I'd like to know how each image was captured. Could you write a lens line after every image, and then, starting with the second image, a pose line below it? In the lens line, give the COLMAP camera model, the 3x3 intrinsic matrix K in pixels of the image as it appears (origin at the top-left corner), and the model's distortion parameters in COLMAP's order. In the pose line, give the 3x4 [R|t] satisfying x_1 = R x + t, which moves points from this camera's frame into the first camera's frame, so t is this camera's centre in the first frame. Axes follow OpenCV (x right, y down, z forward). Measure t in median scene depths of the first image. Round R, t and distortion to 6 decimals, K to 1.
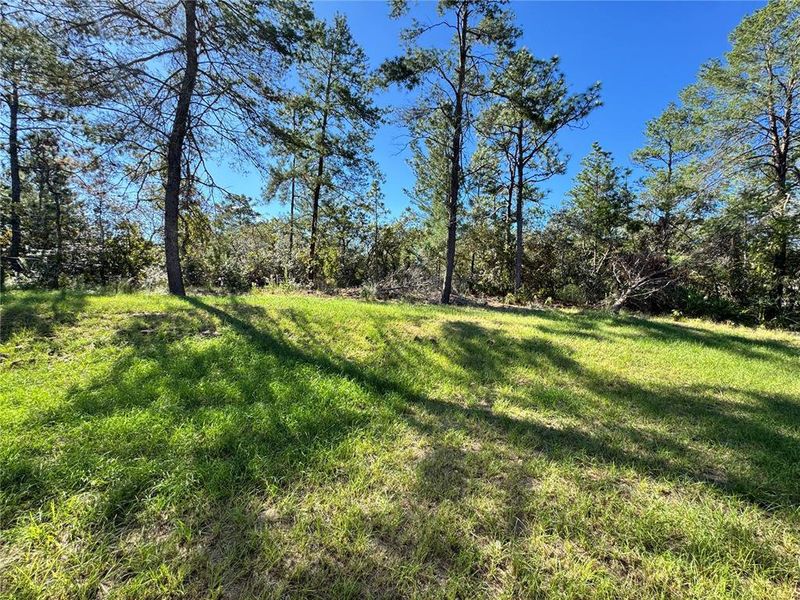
lens RADIAL K [[321.7, 0, 399.0], [0, 321.7, 296.7], [0, 0, 1]] dist [-0.003077, -0.000123]
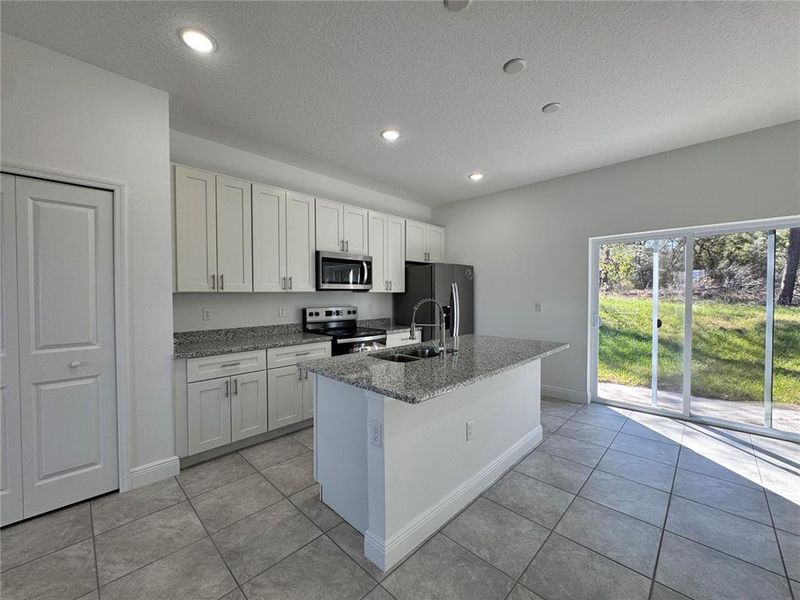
lens RADIAL K [[321.7, 0, 401.2], [0, 321.7, 299.0], [0, 0, 1]] dist [-0.003077, -0.000123]
pose [[0.698779, 0.000980, -0.715337, 0.055953], [-0.002717, 0.999995, -0.001284, 0.013743], [0.715332, 0.002841, 0.698779, -0.584253]]
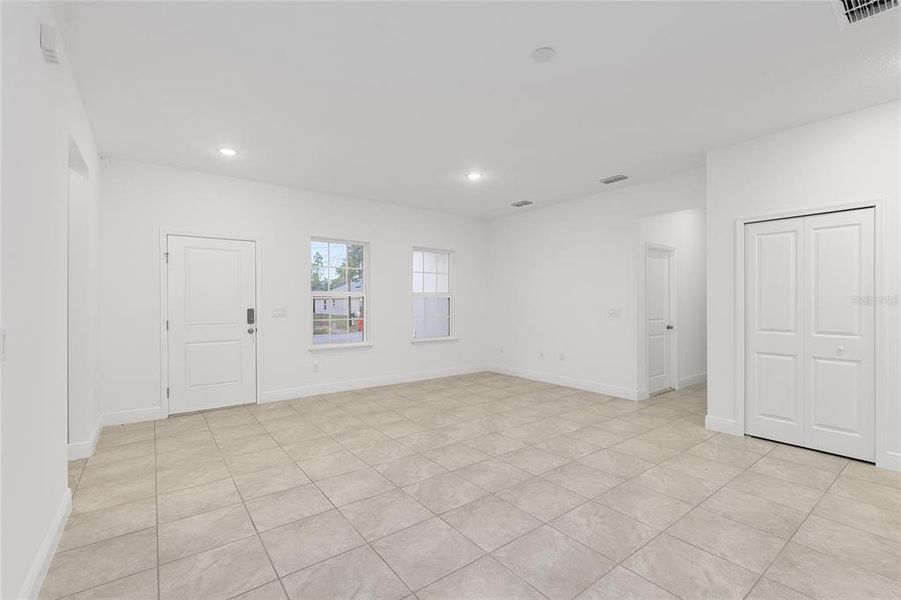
lens RADIAL K [[396.1, 0, 449.4], [0, 396.1, 301.4], [0, 0, 1]] dist [-0.001852, -0.000203]
pose [[-0.814591, -0.003939, -0.580023, 0.228664], [-0.011595, 0.999888, 0.009494, 0.017412], [0.579920, 0.014460, -0.814545, -0.508012]]
